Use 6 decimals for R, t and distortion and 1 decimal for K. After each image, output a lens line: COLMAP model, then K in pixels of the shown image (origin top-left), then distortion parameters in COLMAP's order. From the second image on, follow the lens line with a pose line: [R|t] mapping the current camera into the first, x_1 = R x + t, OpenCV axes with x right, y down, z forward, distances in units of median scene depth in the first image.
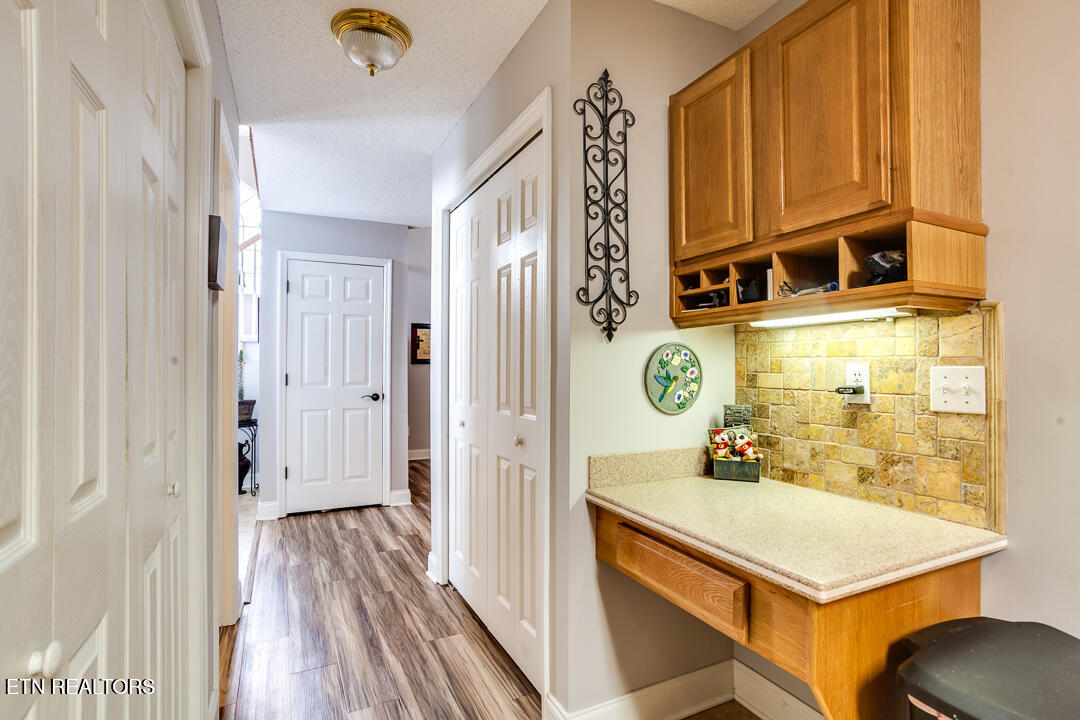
lens RADIAL K [[518.5, 0, 541.2], [0, 518.5, 362.1], [0, 0, 1]] dist [-0.037765, 0.004981]
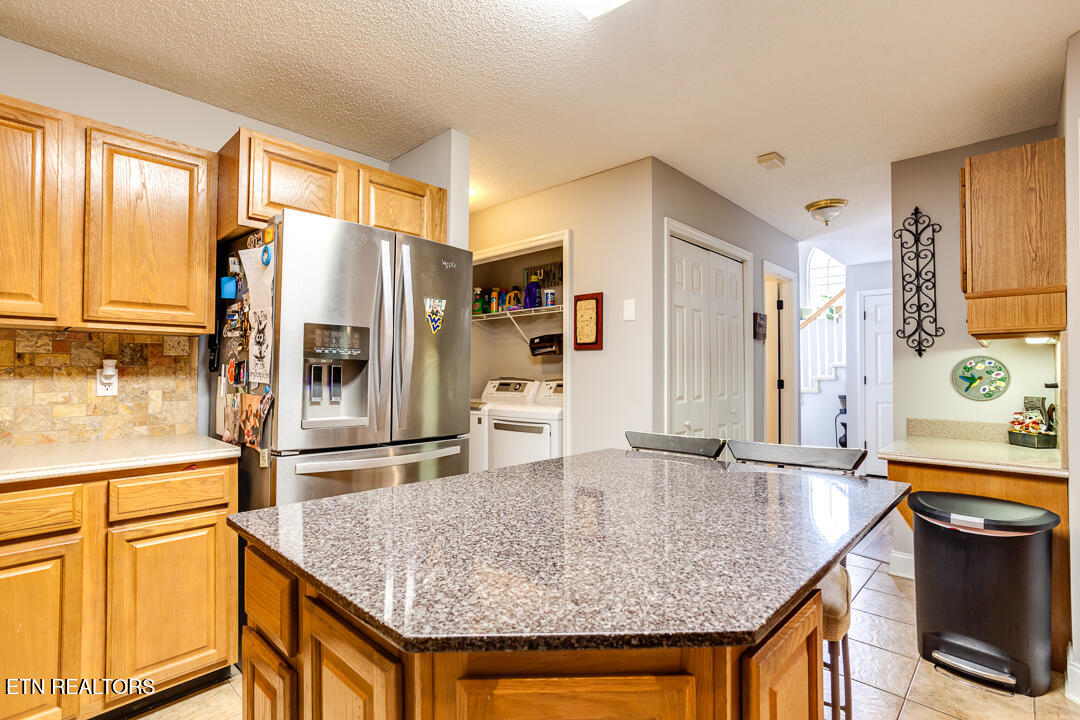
lens RADIAL K [[518.5, 0, 540.9], [0, 518.5, 361.5], [0, 0, 1]] dist [-0.037765, 0.004981]
pose [[0.343751, -0.019078, -0.938867, 1.330147], [0.010063, 0.999811, -0.016632, -0.007523], [0.939007, -0.003730, 0.343878, -0.859139]]
